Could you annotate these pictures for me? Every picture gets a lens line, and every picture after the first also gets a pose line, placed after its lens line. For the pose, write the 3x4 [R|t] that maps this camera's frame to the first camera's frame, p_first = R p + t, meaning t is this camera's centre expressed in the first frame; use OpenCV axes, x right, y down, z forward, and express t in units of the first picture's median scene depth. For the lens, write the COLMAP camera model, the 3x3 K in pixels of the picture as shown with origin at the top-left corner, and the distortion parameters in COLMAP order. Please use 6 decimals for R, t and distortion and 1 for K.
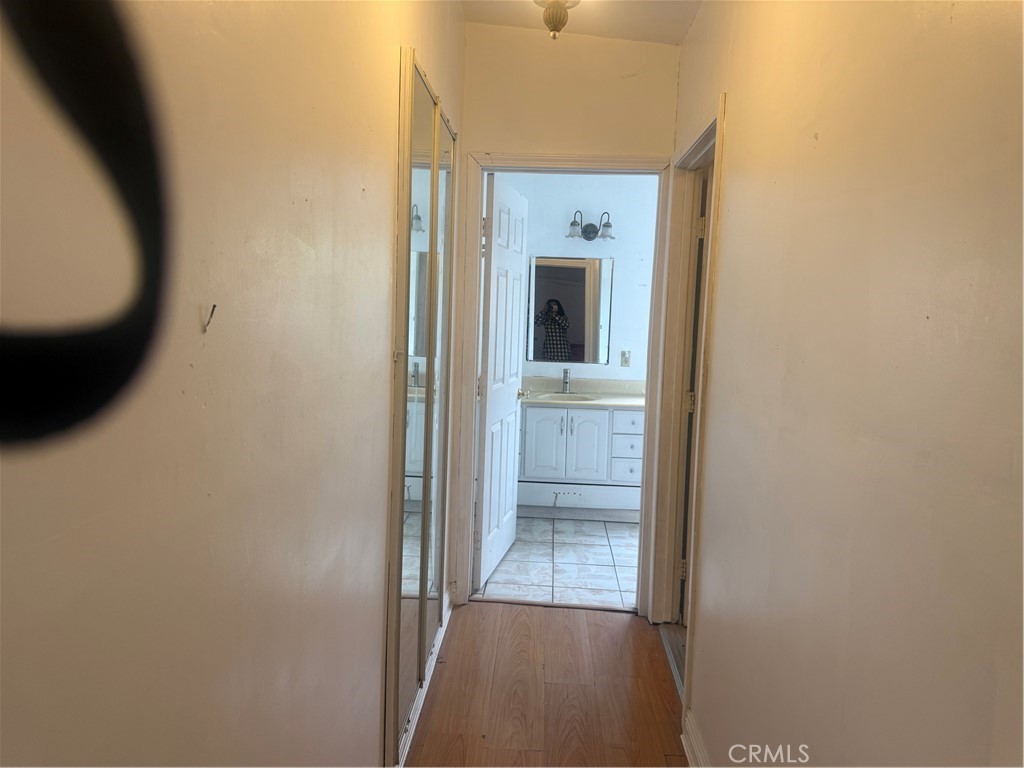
lens RADIAL K [[729.0, 0, 510.4], [0, 729.0, 382.8], [0, 0, 1]] dist [0.013204, 0.003419]
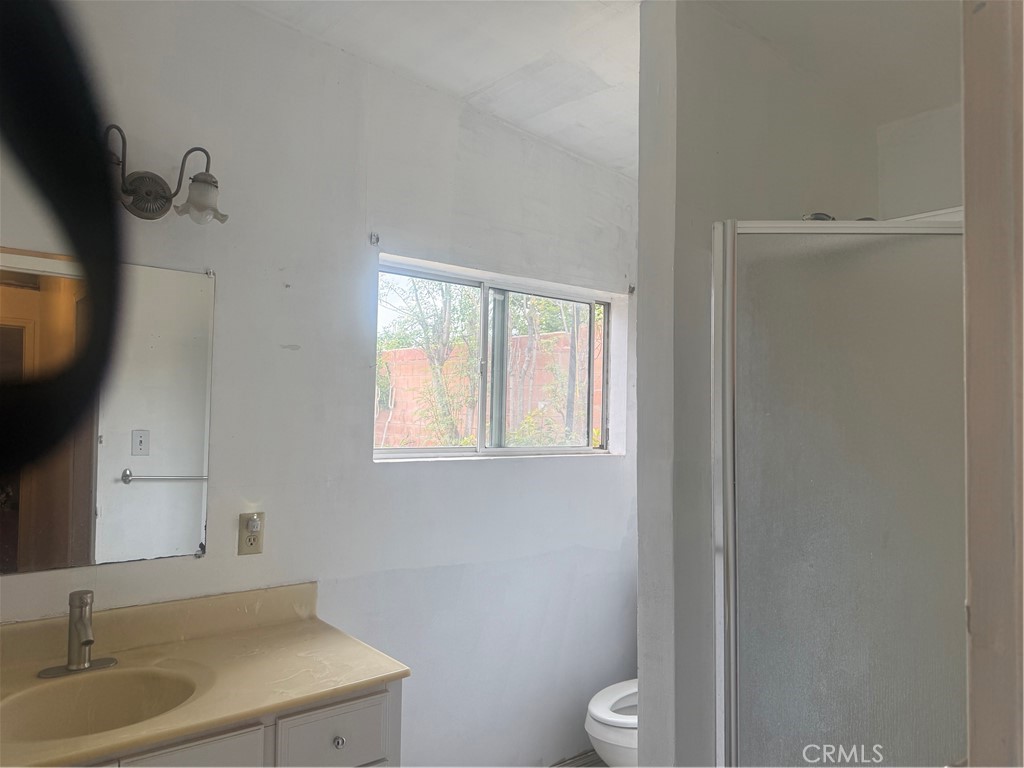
lens RADIAL K [[729.0, 0, 508.8], [0, 729.0, 391.0], [0, 0, 1]] dist [0.013204, 0.003419]
pose [[0.740112, 0.012562, 0.672367, -0.001770], [0.068141, 0.993279, -0.093564, -0.063299], [-0.669023, 0.115063, 0.734281, 0.626111]]
